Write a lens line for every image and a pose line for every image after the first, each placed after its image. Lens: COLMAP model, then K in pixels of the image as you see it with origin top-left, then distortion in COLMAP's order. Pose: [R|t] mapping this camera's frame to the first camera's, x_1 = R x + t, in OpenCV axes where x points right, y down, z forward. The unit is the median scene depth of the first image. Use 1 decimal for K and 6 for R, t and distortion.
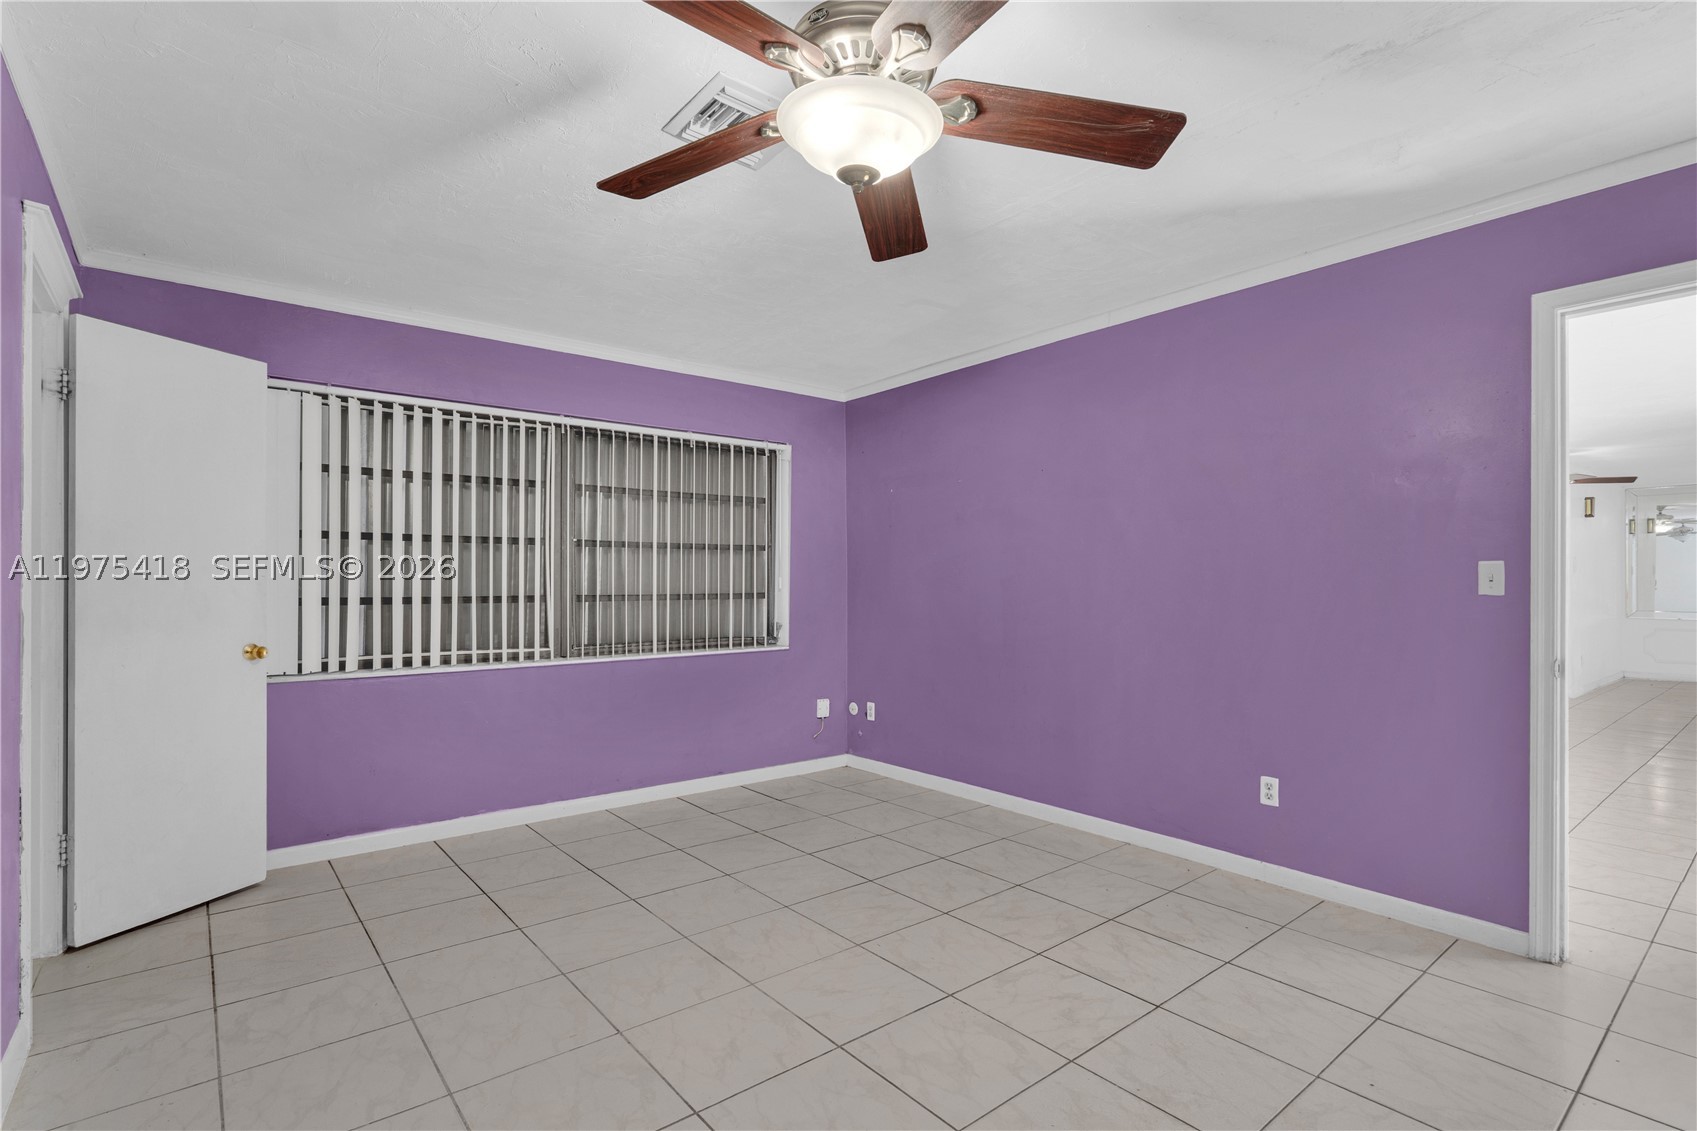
lens RADIAL K [[811.5, 0, 852.0], [0, 811.5, 577.4], [0, 0, 1]] dist [0.010542, -0.005749]
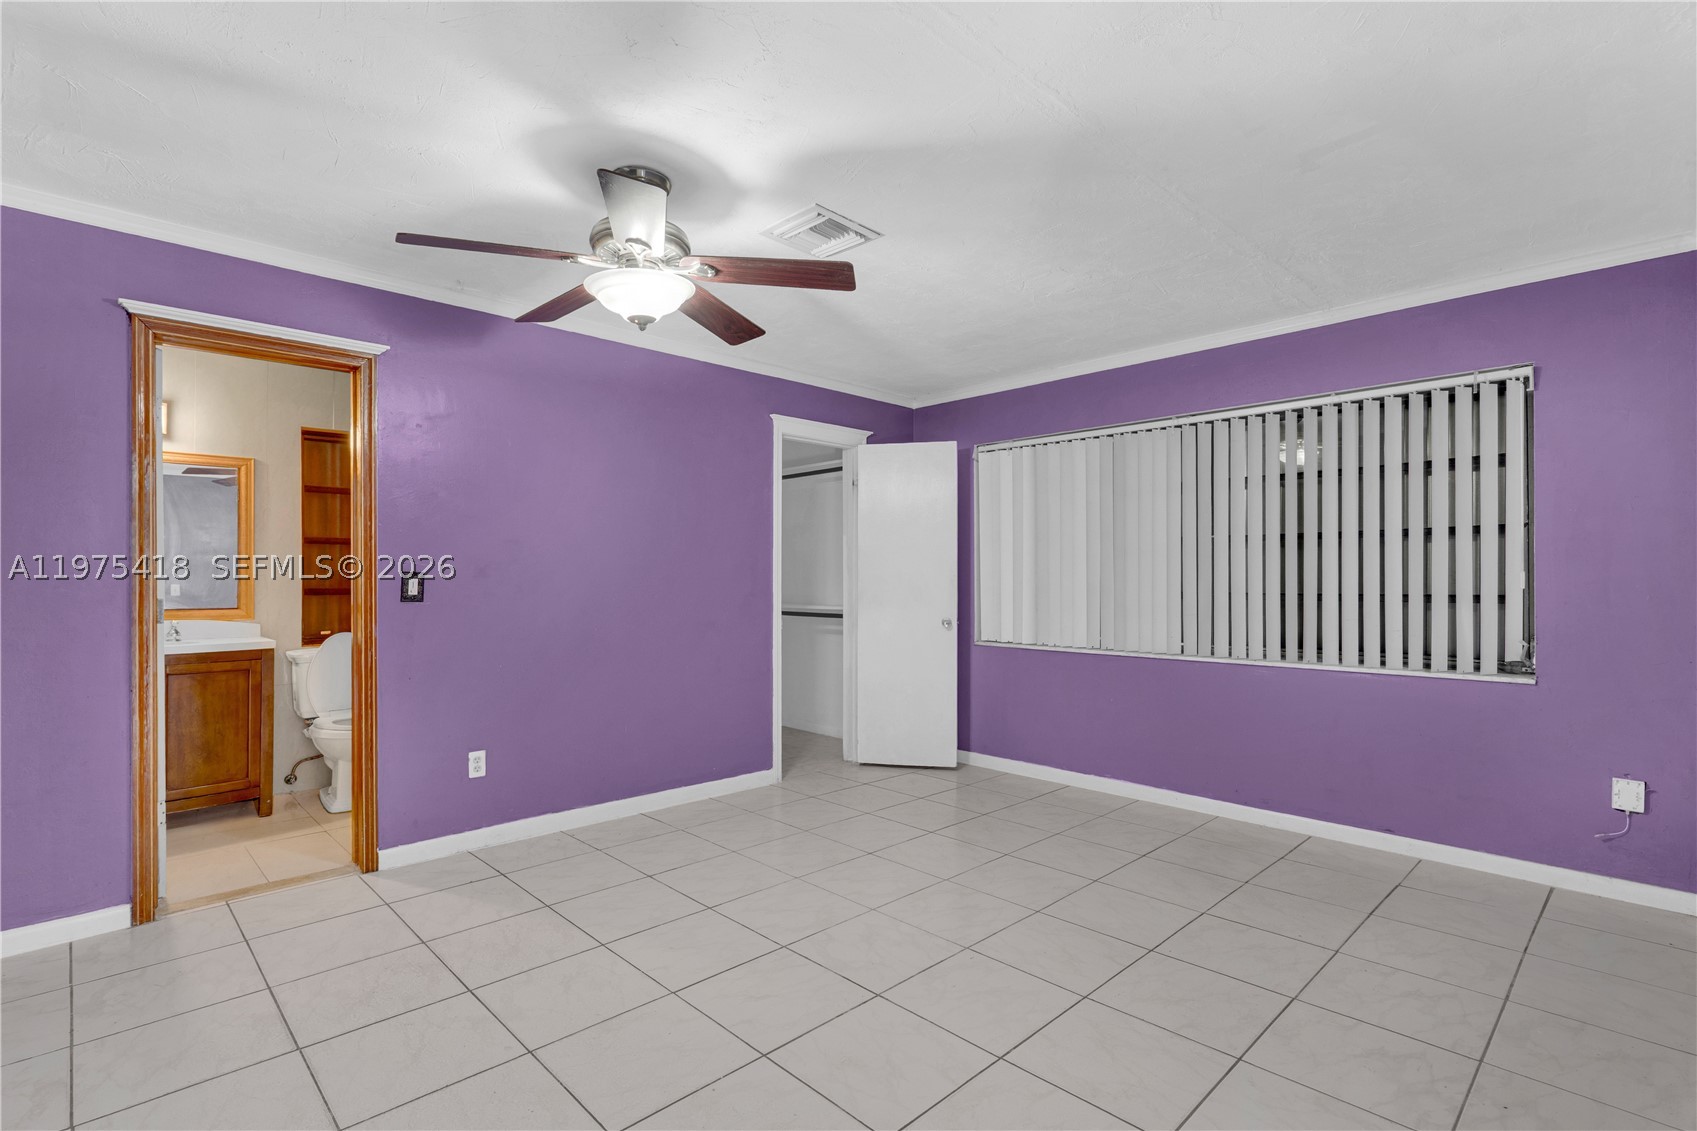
lens RADIAL K [[811.5, 0, 852.0], [0, 811.5, 577.4], [0, 0, 1]] dist [0.010542, -0.005749]
pose [[0.076352, -0.003702, -0.997074, 0.649082], [0.010467, 0.999941, -0.002912, 0.001318], [0.997026, -0.010214, 0.076386, 0.517925]]
